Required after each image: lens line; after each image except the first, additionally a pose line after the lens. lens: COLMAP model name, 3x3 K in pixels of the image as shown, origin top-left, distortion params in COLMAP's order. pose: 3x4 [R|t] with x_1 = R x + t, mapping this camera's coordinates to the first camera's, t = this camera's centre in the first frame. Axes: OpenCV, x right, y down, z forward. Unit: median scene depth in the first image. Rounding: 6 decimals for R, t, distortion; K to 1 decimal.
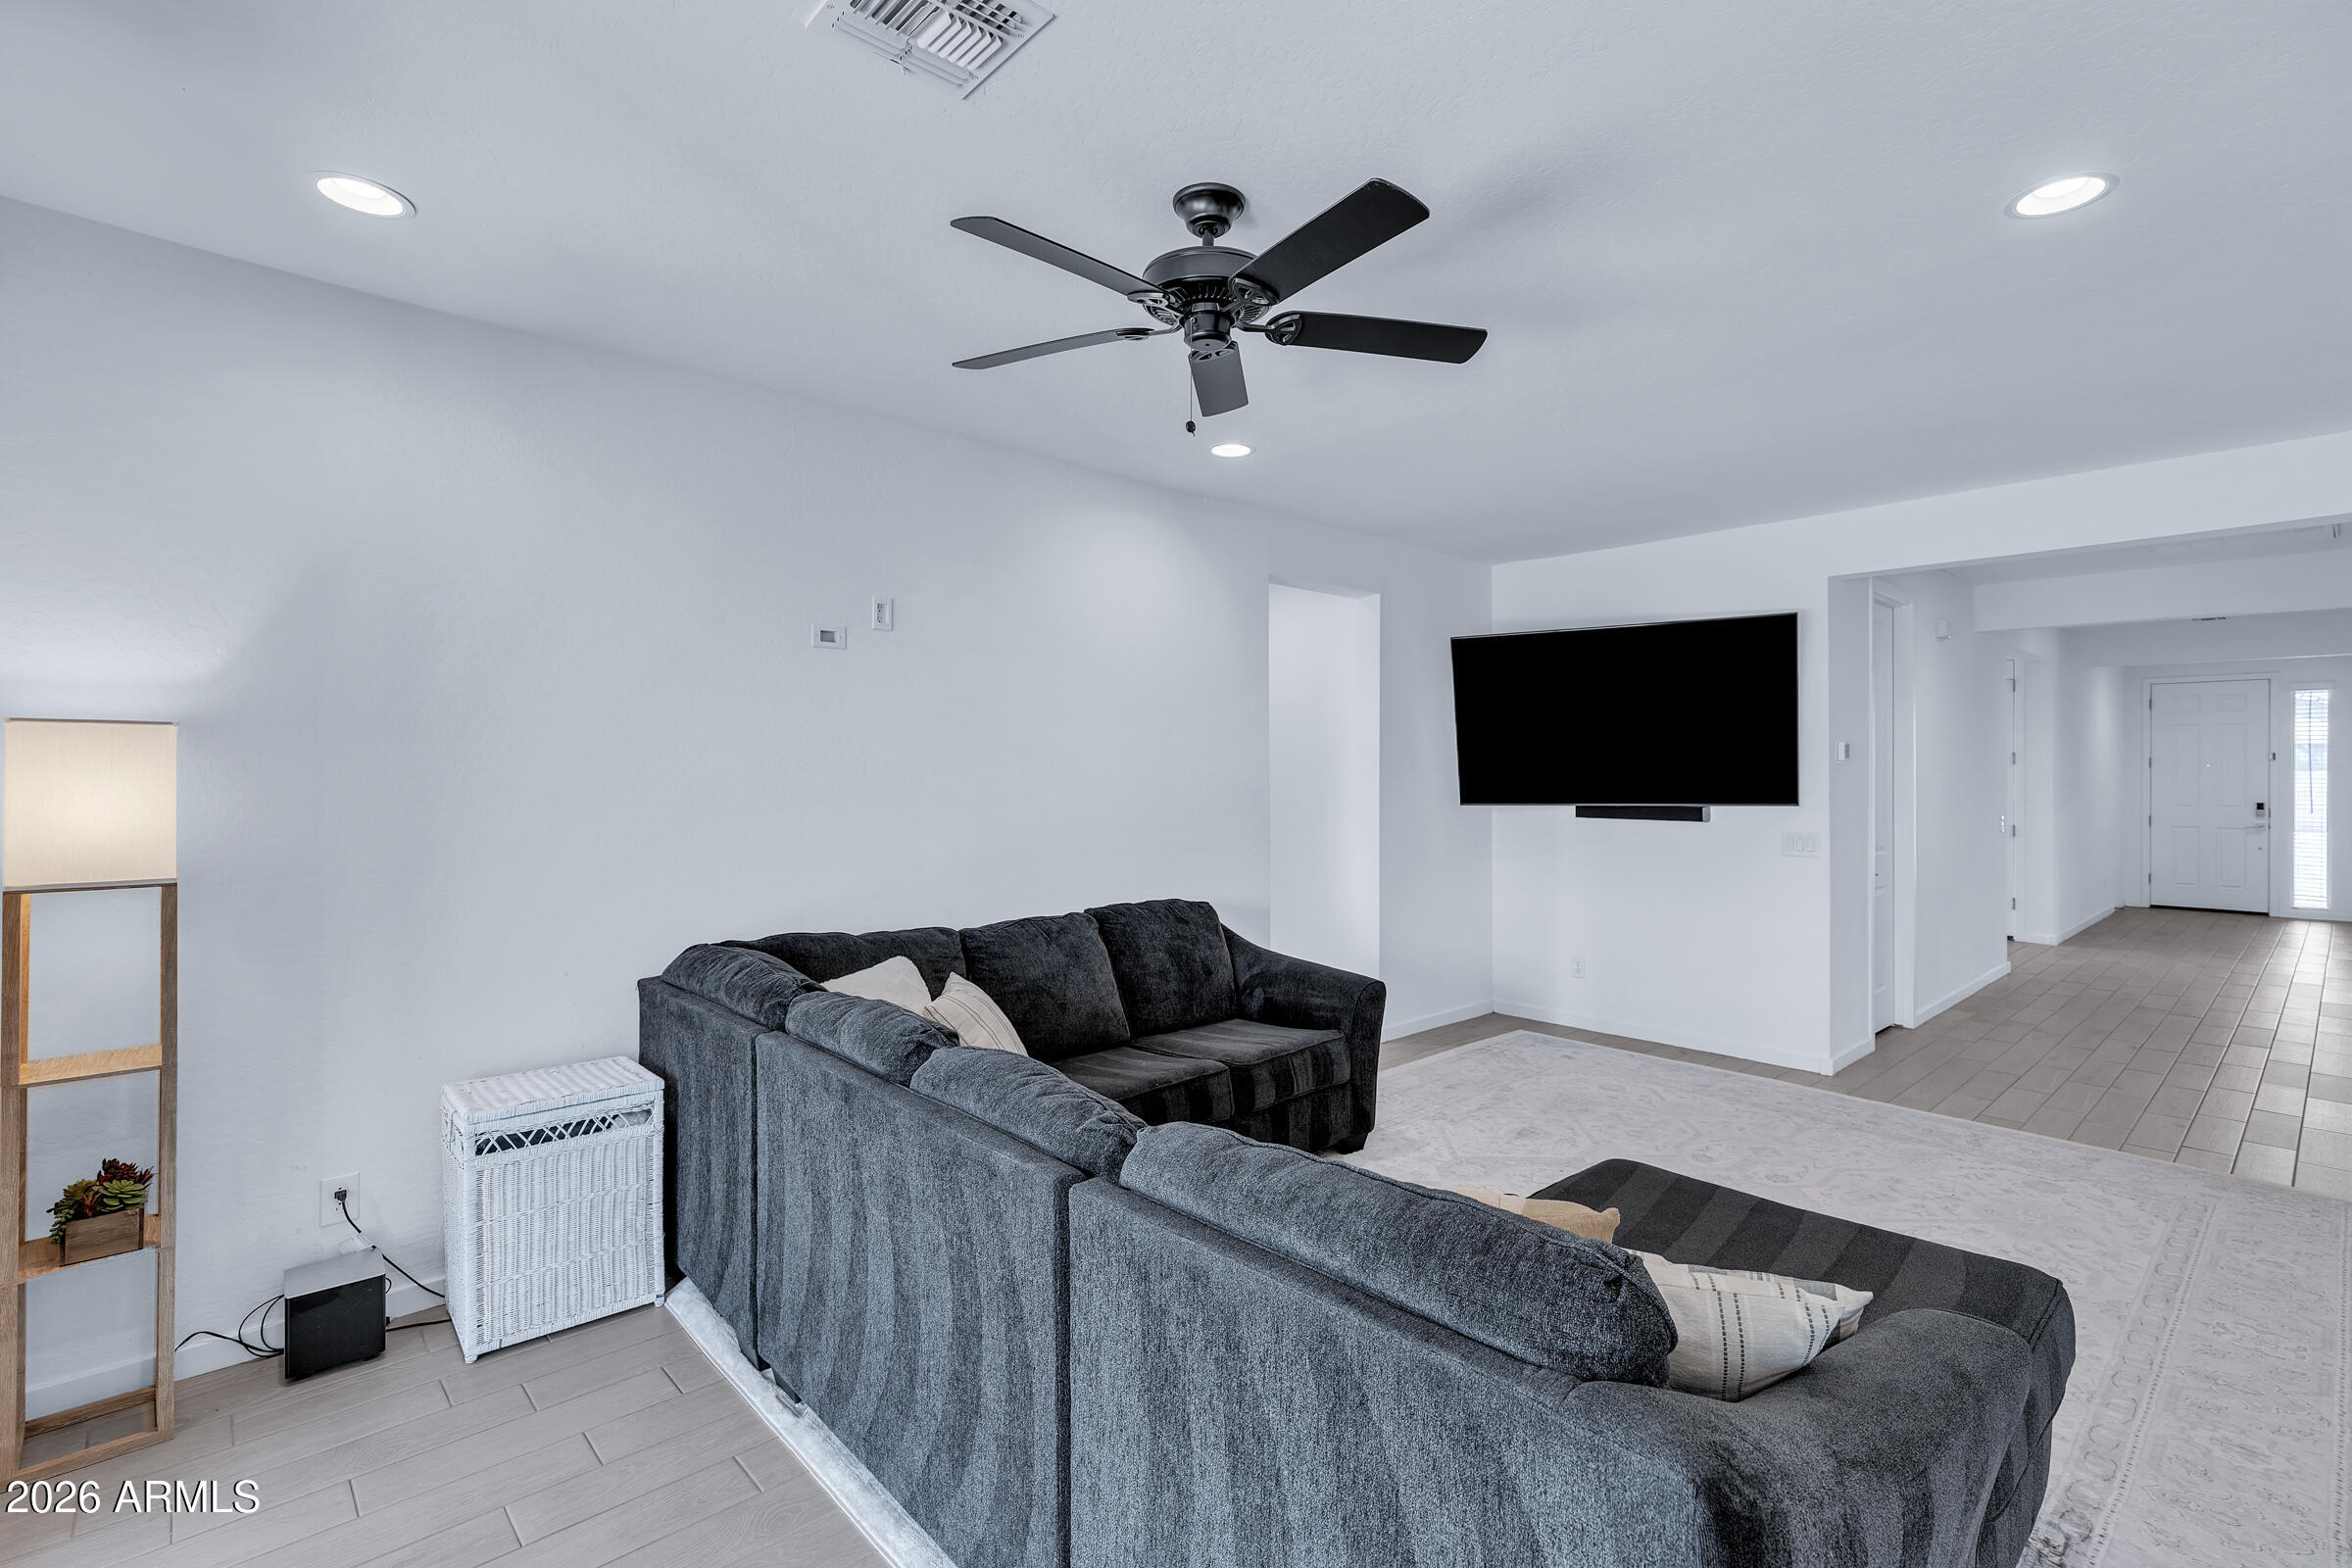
lens RADIAL K [[1069.9, 0, 1197.1], [0, 1069.9, 786.9], [0, 0, 1]] dist [-0.004553, 0.000569]
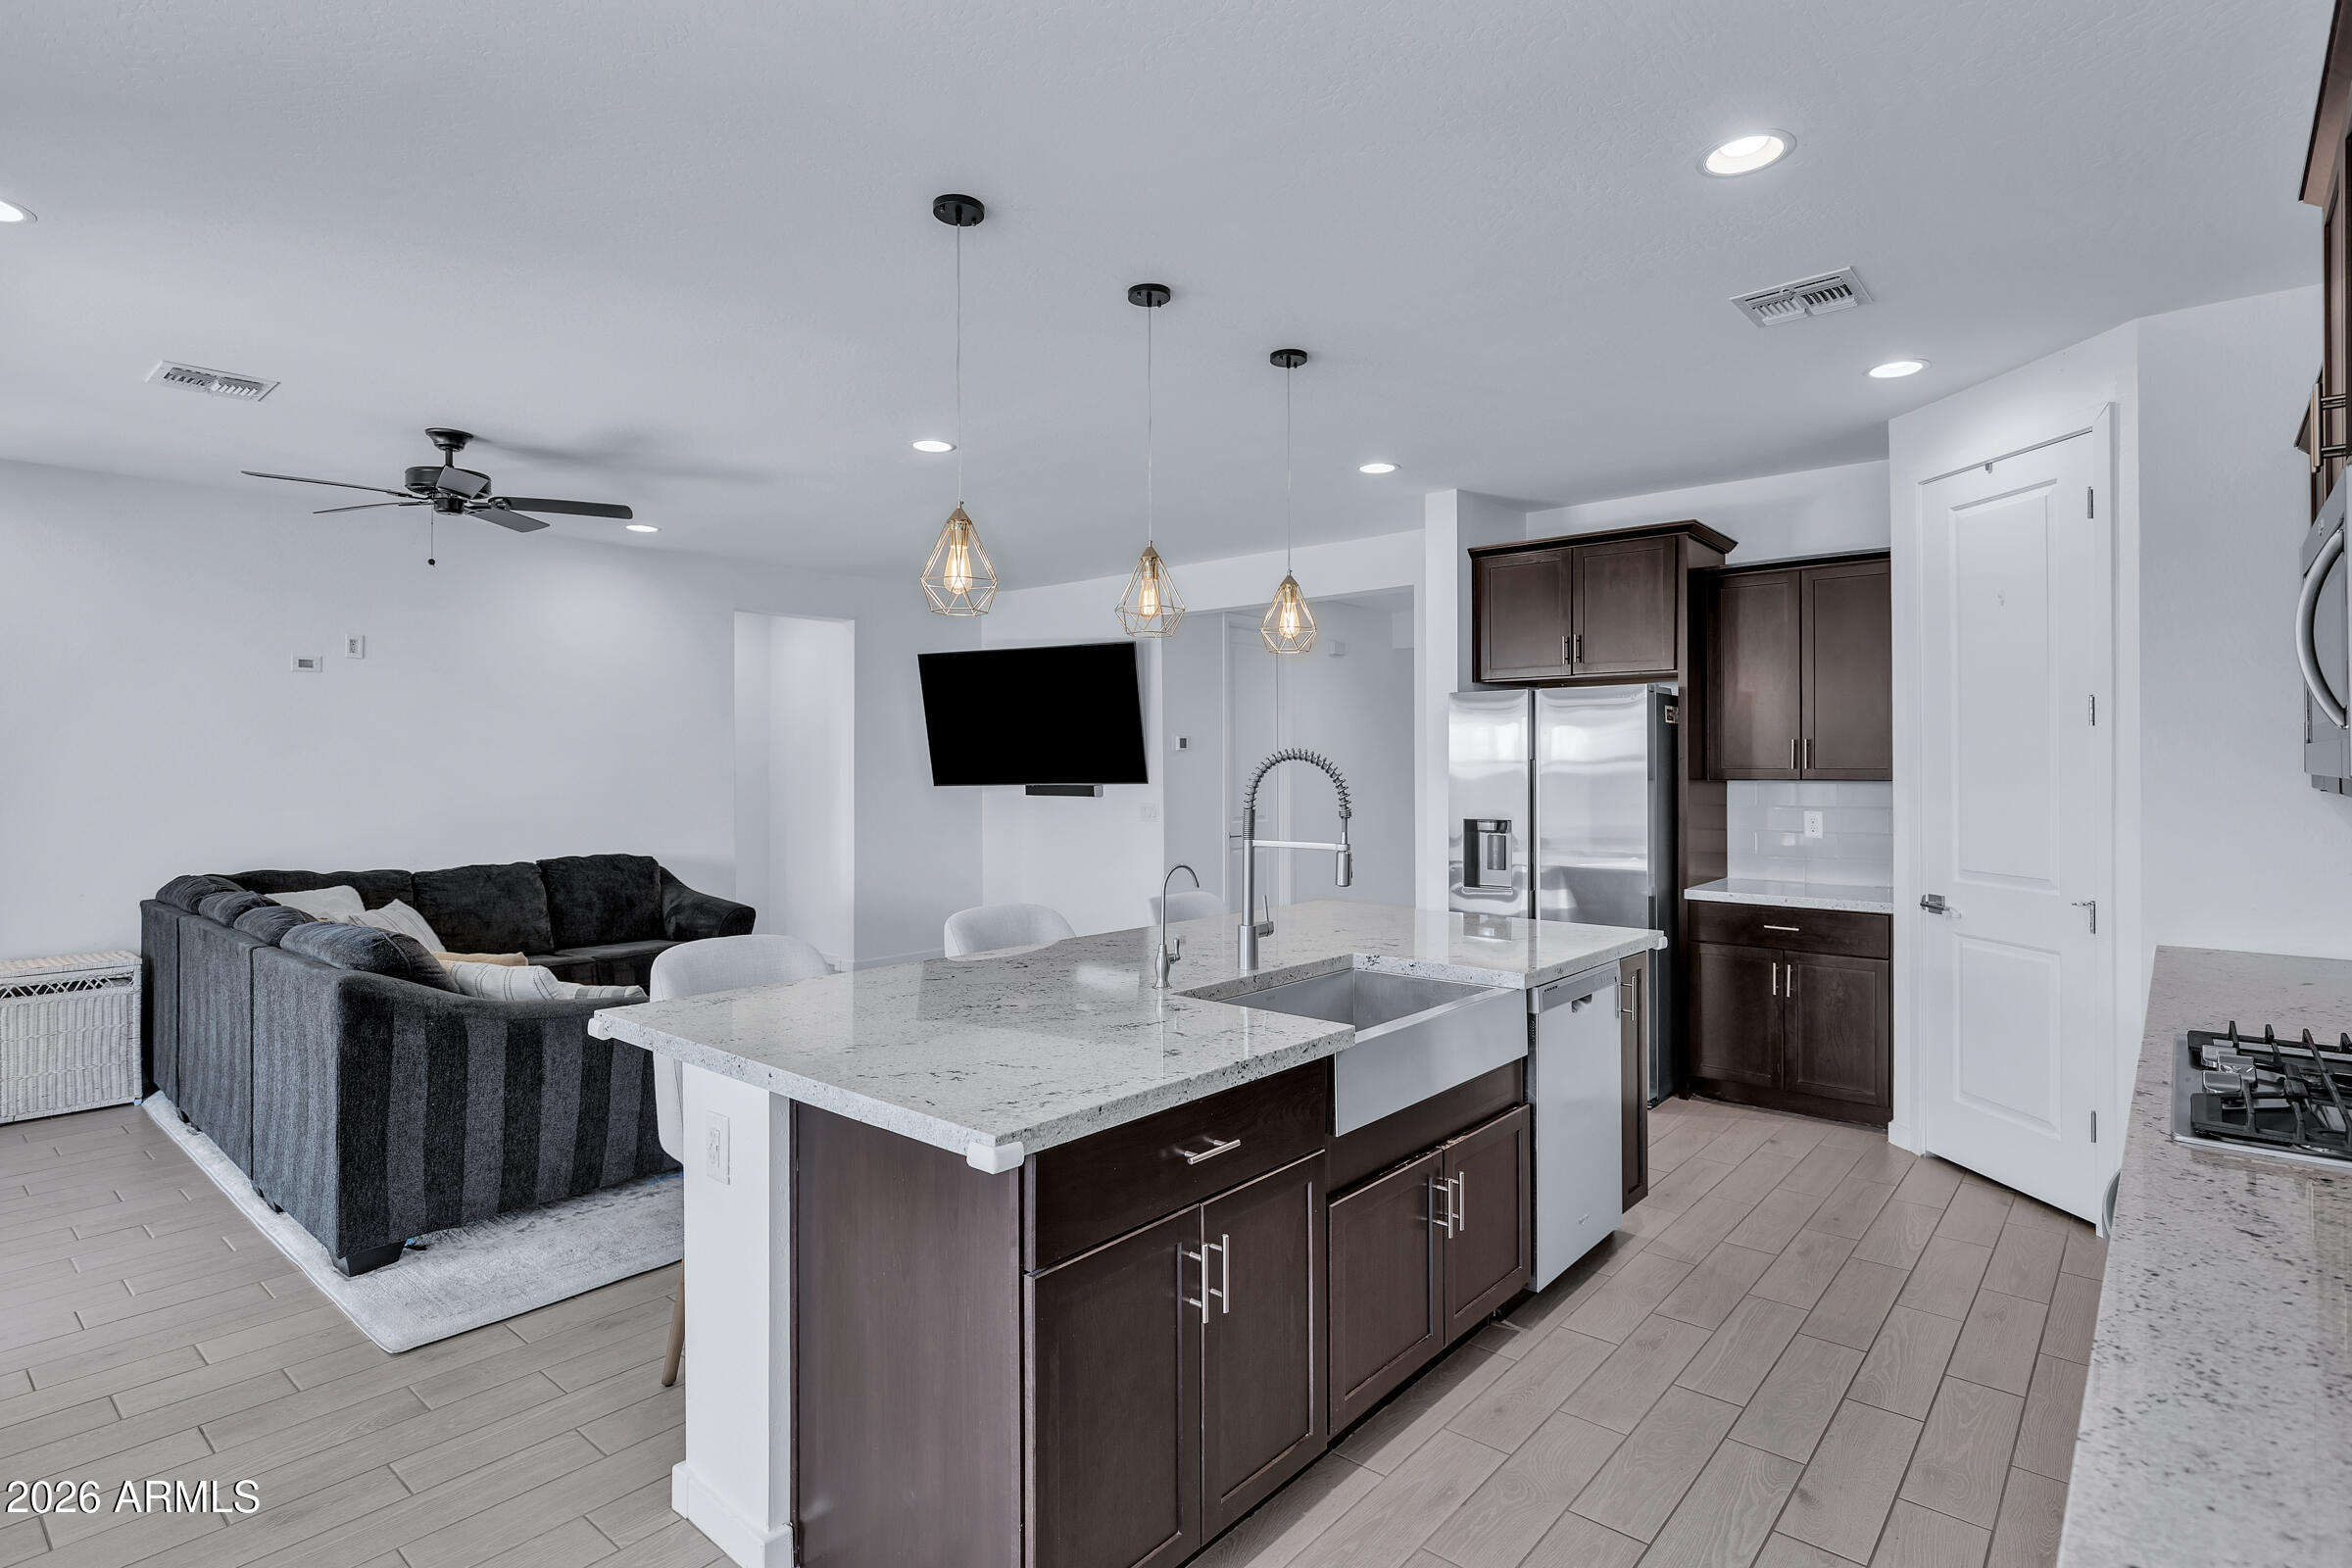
lens RADIAL K [[1157.3, 0, 1156.8], [0, 1157.3, 766.8], [0, 0, 1]] dist [0.000214, 0.000415]
pose [[0.993979, -0.003458, 0.109519, 0.669780], [0.004637, 0.999934, -0.010514, 0.018654], [-0.109475, 0.010958, 0.993929, -0.712669]]
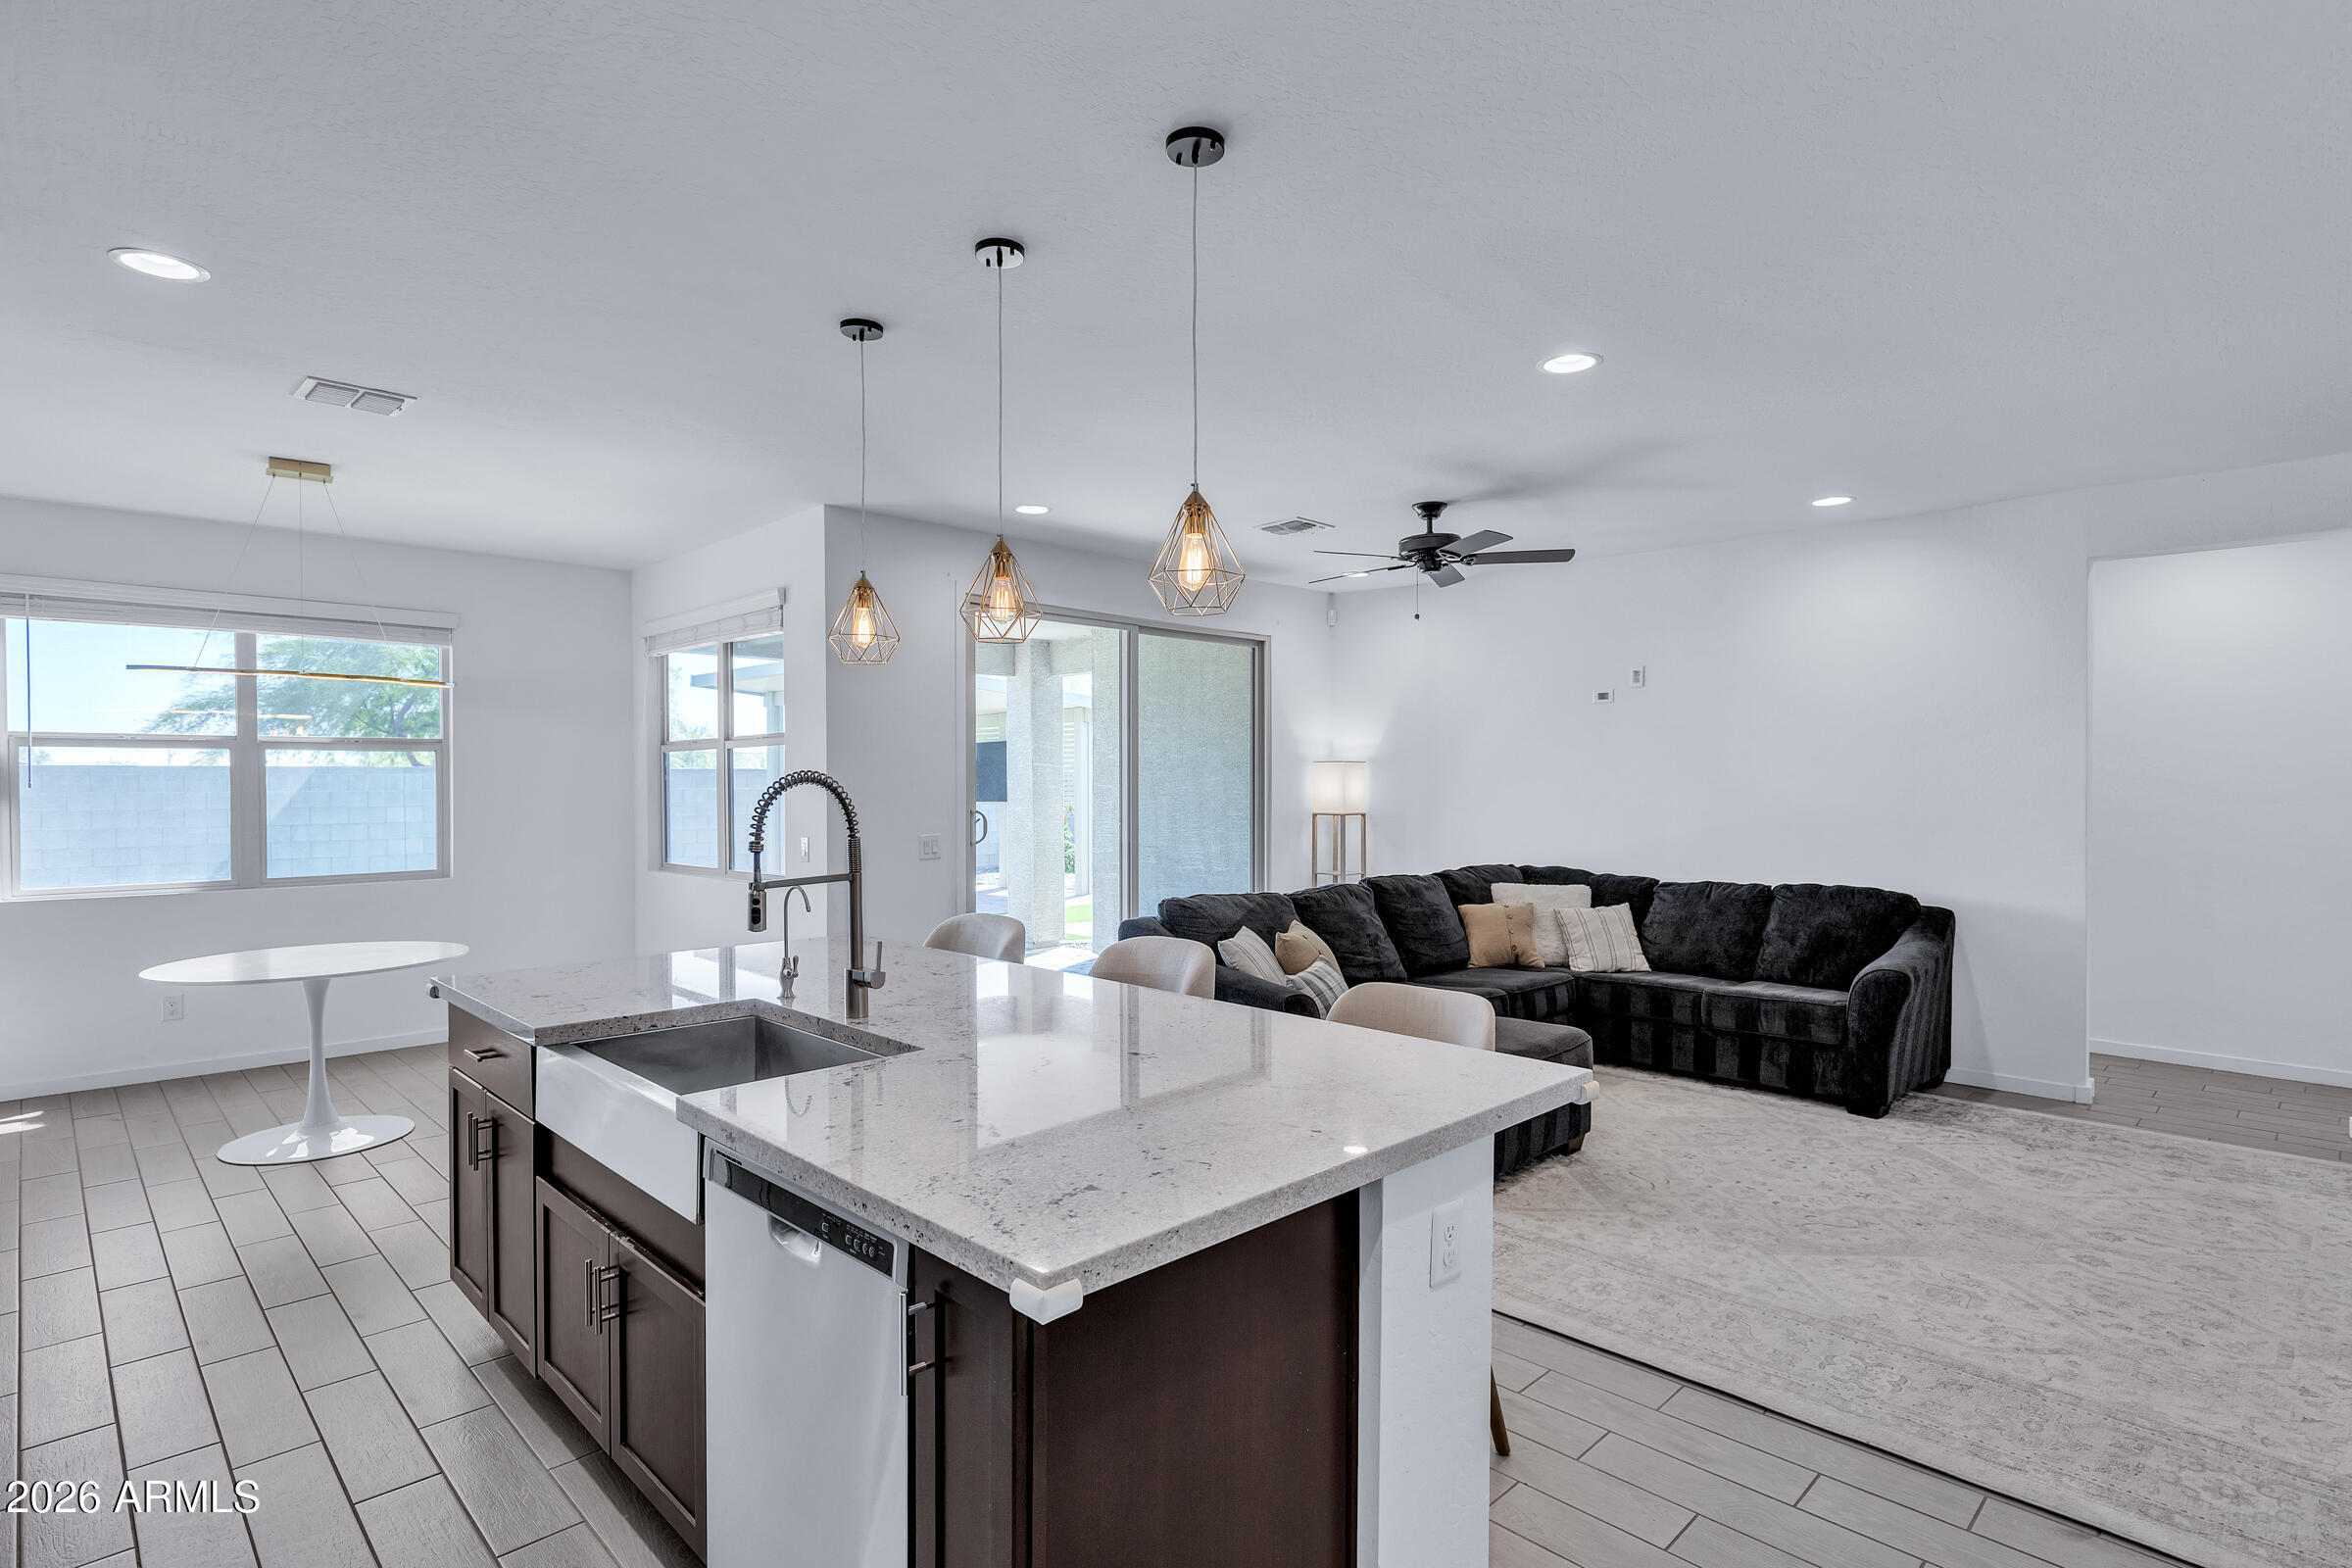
lens RADIAL K [[1157.3, 0, 1167.1], [0, 1157.3, 789.6], [0, 0, 1]] dist [0.000214, 0.000415]
pose [[0.031851, 0.002051, -0.999491, 1.594516], [-0.009553, 0.999953, 0.001747, 0.010205], [0.999447, 0.009492, 0.031869, 0.289766]]
